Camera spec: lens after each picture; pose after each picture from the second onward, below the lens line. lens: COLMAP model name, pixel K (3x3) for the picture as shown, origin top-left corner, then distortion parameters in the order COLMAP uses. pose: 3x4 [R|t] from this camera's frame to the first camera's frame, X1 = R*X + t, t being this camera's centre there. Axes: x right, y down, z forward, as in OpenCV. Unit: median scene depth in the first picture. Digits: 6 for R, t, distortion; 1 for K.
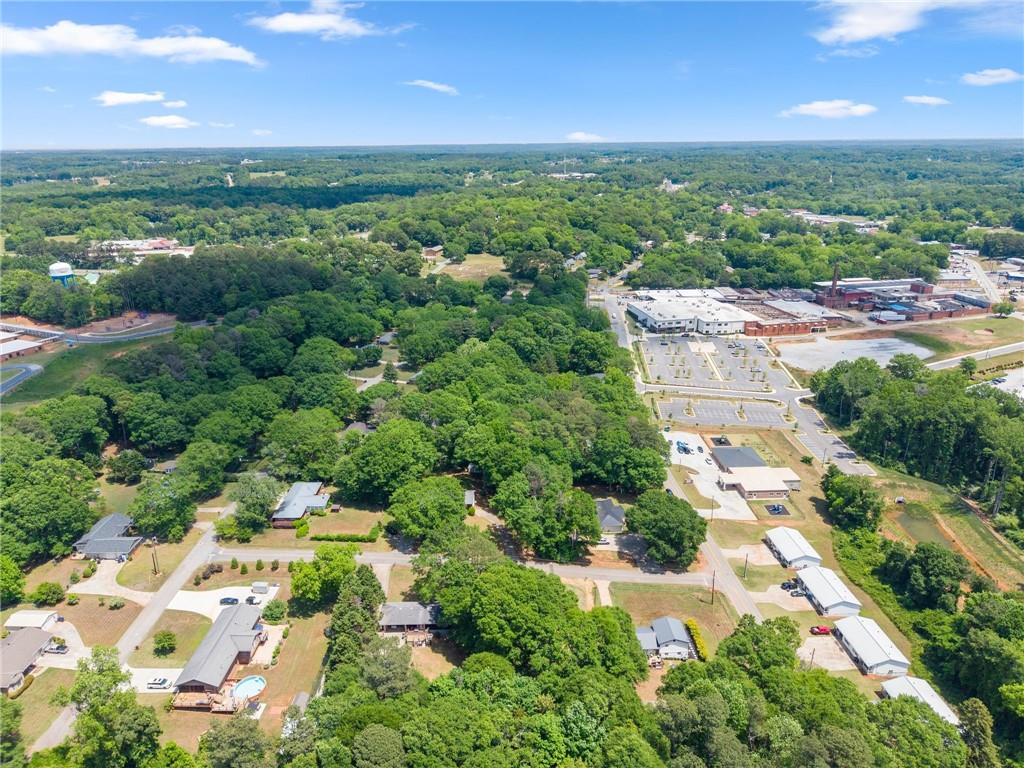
lens RADIAL K [[673.3, 0, 512.0], [0, 673.3, 384.0], [0, 0, 1]] dist [0.040712, -0.051283]
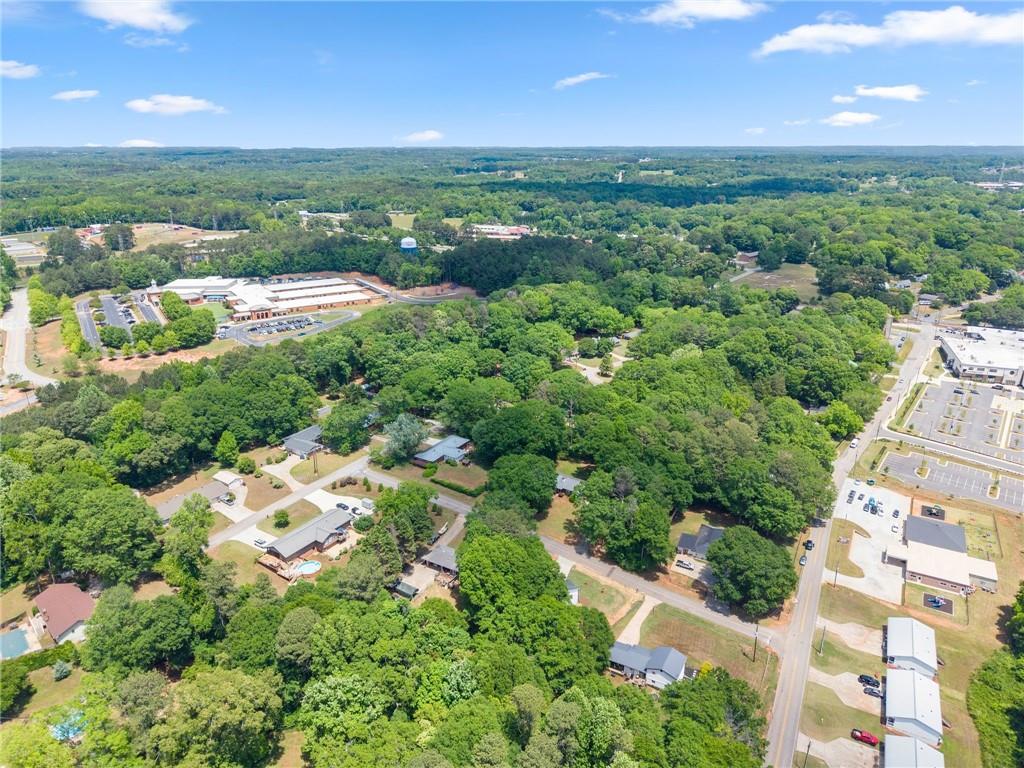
lens RADIAL K [[673.3, 0, 512.0], [0, 673.3, 384.0], [0, 0, 1]] dist [0.040712, -0.051283]
pose [[0.852655, 0.184802, -0.488699, 0.299125], [-0.184523, 0.981594, 0.049245, -0.017207], [0.488805, 0.048188, 0.871061, 0.030575]]
